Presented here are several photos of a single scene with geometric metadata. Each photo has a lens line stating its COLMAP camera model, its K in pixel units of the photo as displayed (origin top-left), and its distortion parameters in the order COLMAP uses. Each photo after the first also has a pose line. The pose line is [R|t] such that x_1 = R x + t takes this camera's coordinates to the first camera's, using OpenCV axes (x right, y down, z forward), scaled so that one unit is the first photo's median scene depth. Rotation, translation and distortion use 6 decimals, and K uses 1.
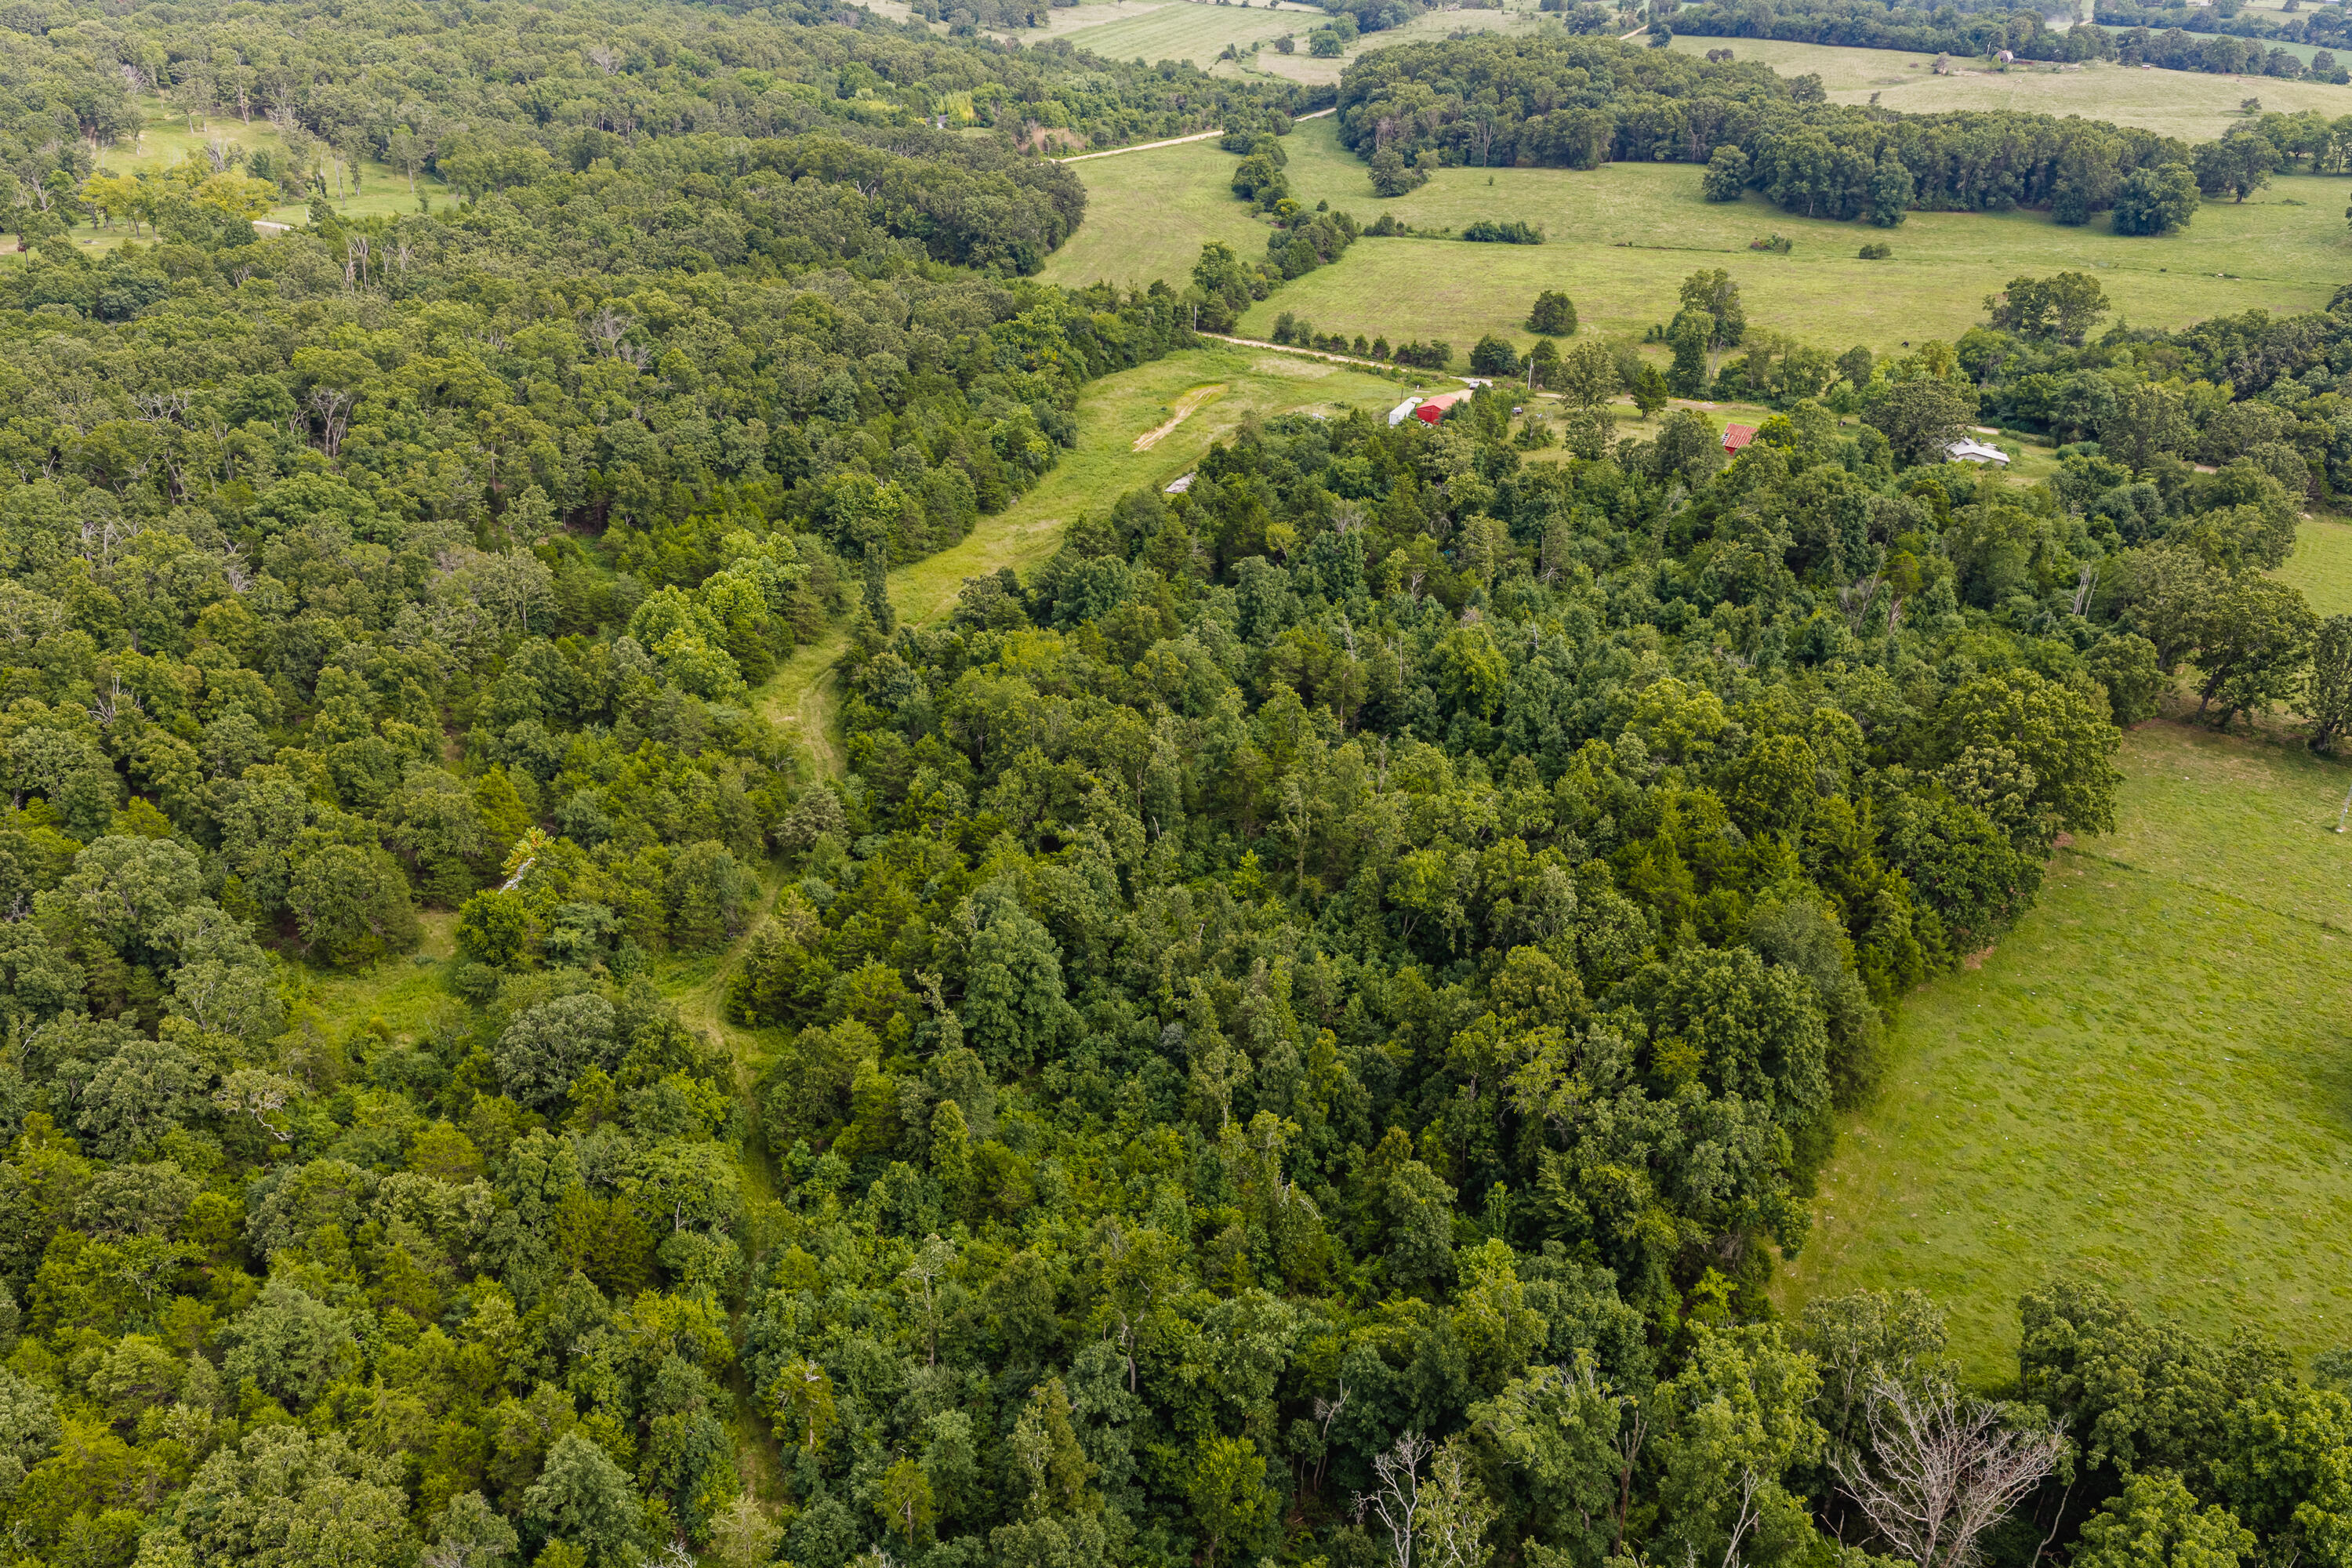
lens RADIAL K [[1933.3, 0, 1169.0], [0, 1933.3, 778.8], [0, 0, 1]] dist [0.032858, -0.018779]
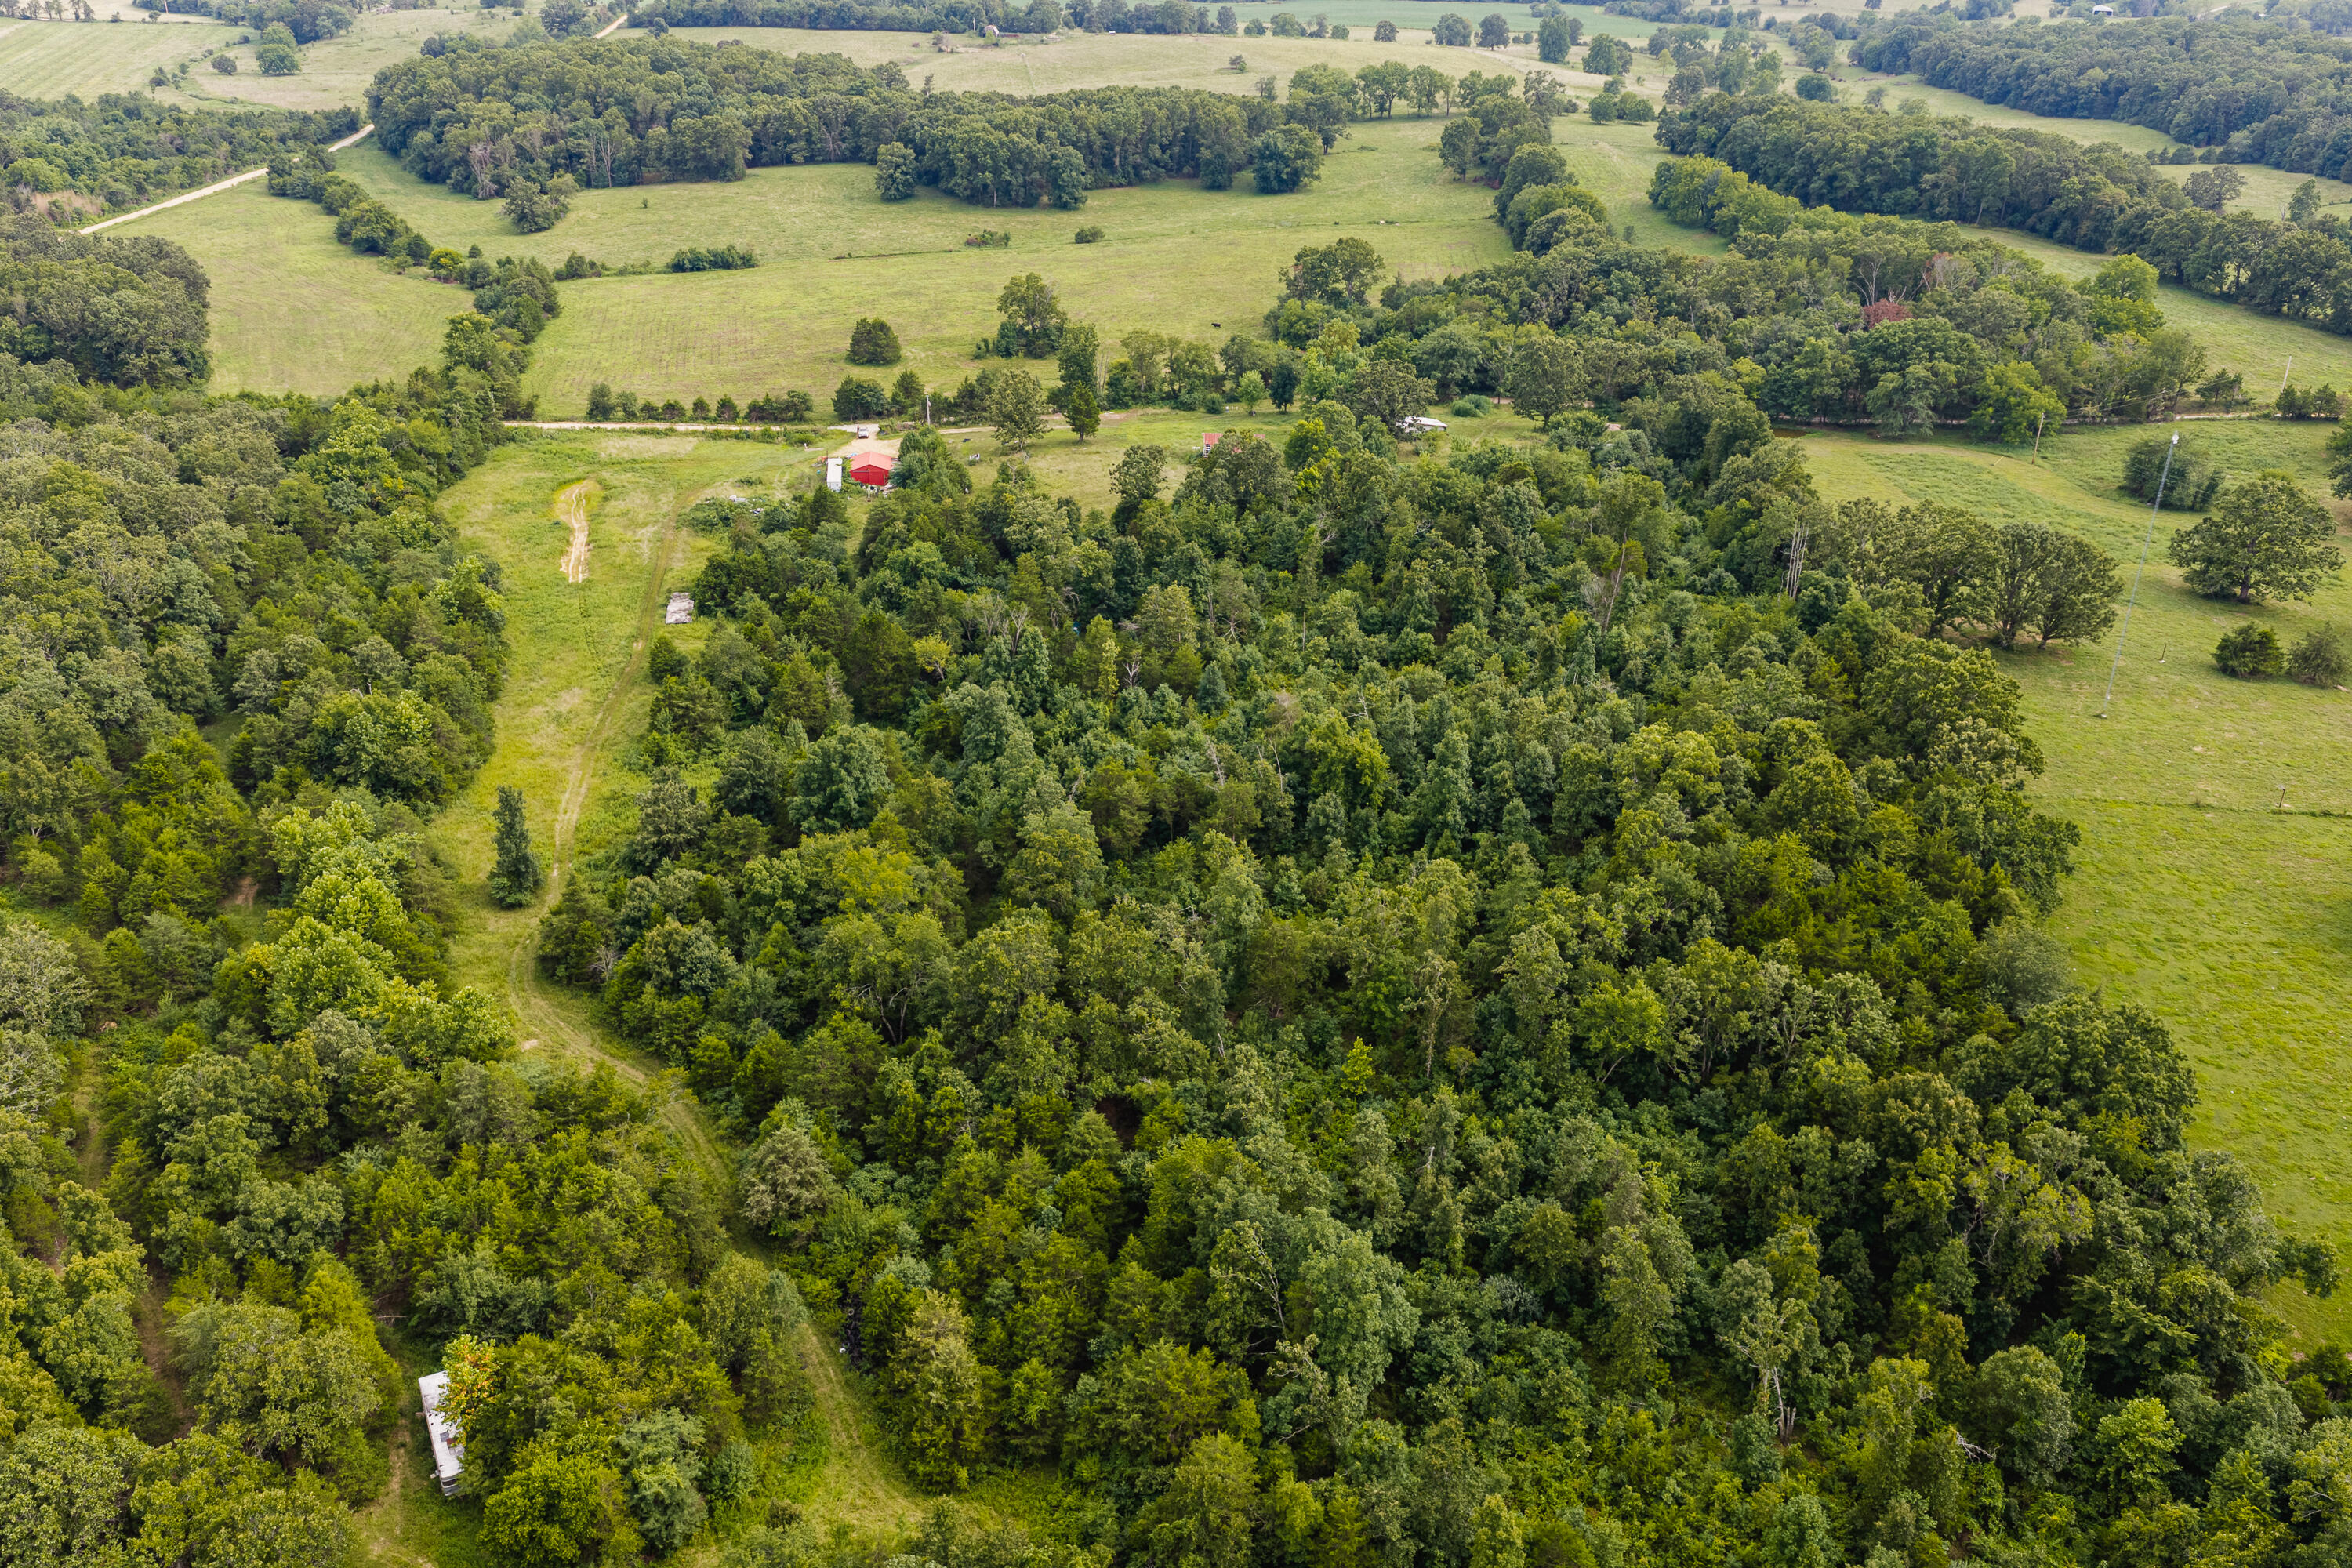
lens RADIAL K [[1933.3, 0, 1169.8], [0, 1933.3, 786.1], [0, 0, 1]] dist [0.032858, -0.018779]
pose [[0.840141, -0.253210, 0.479633, -0.159427], [0.247017, 0.965927, 0.077253, -0.061103], [-0.482851, 0.053574, 0.874062, 0.110511]]
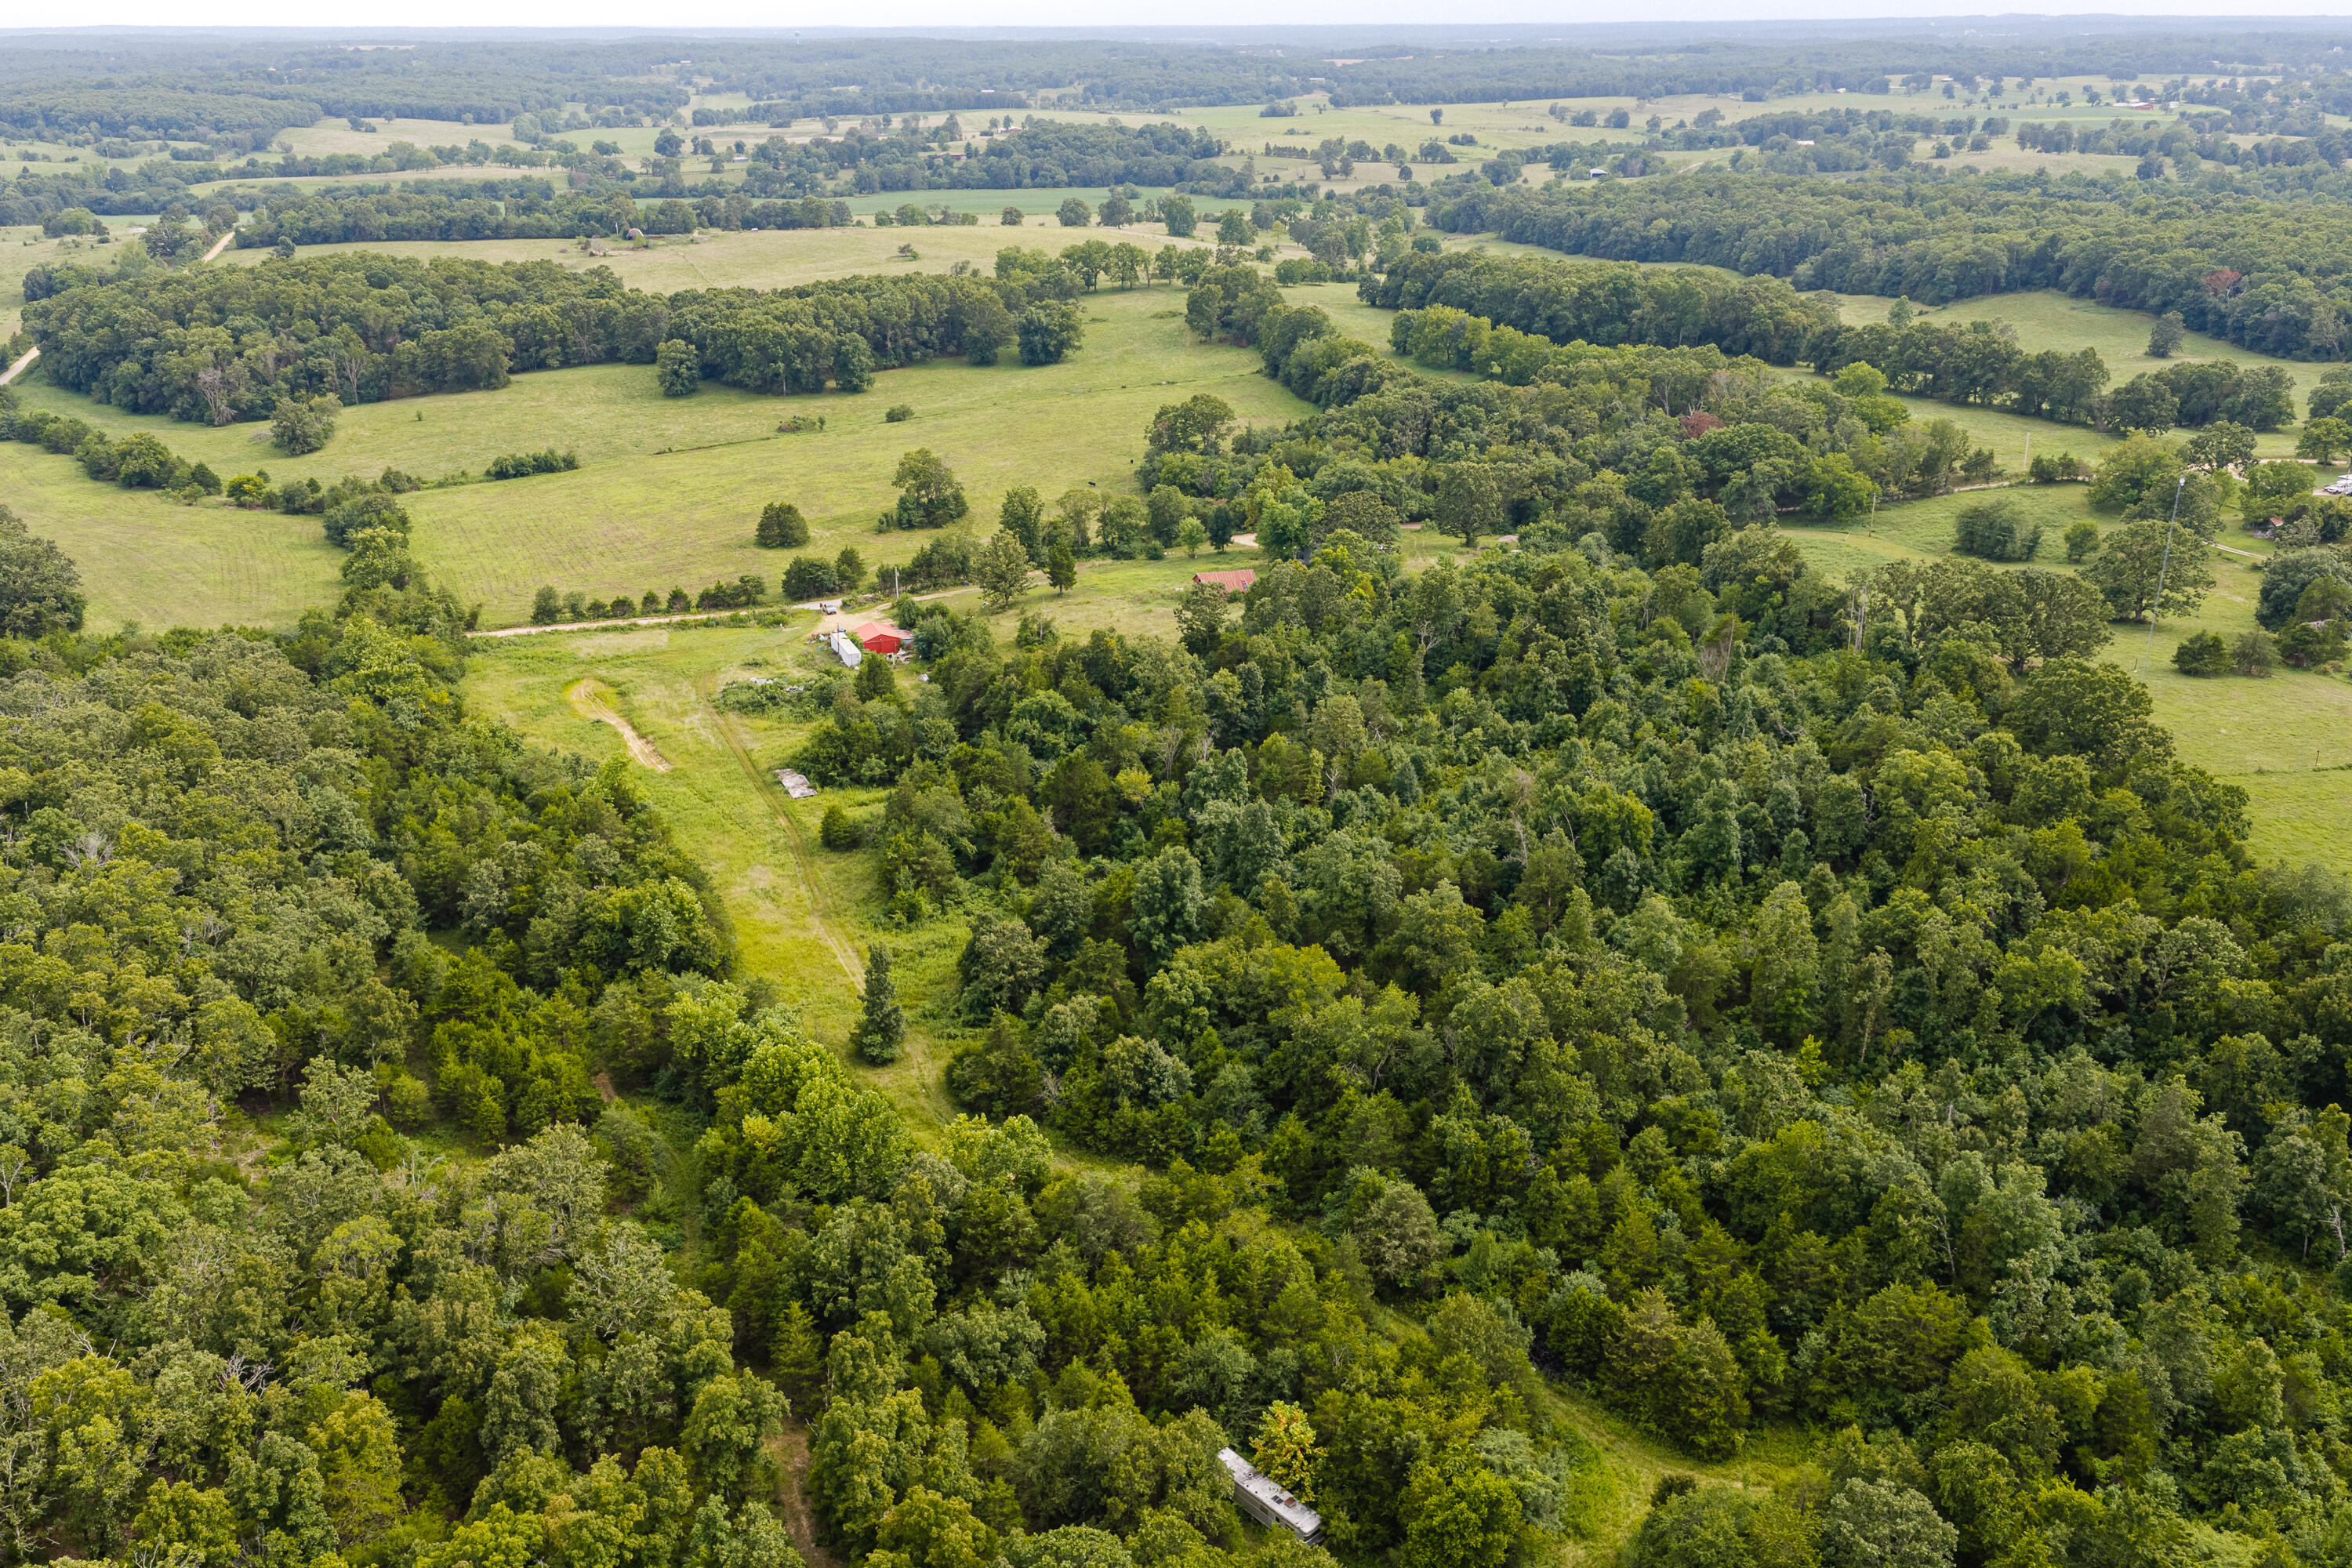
lens RADIAL K [[1933.3, 0, 1167.2], [0, 1933.3, 786.4], [0, 0, 1]] dist [0.032858, -0.018779]
pose [[0.667604, -0.300732, 0.681077, -0.312399], [0.353602, 0.933106, 0.065409, -0.100706], [-0.655187, 0.197163, 0.729285, 0.182396]]
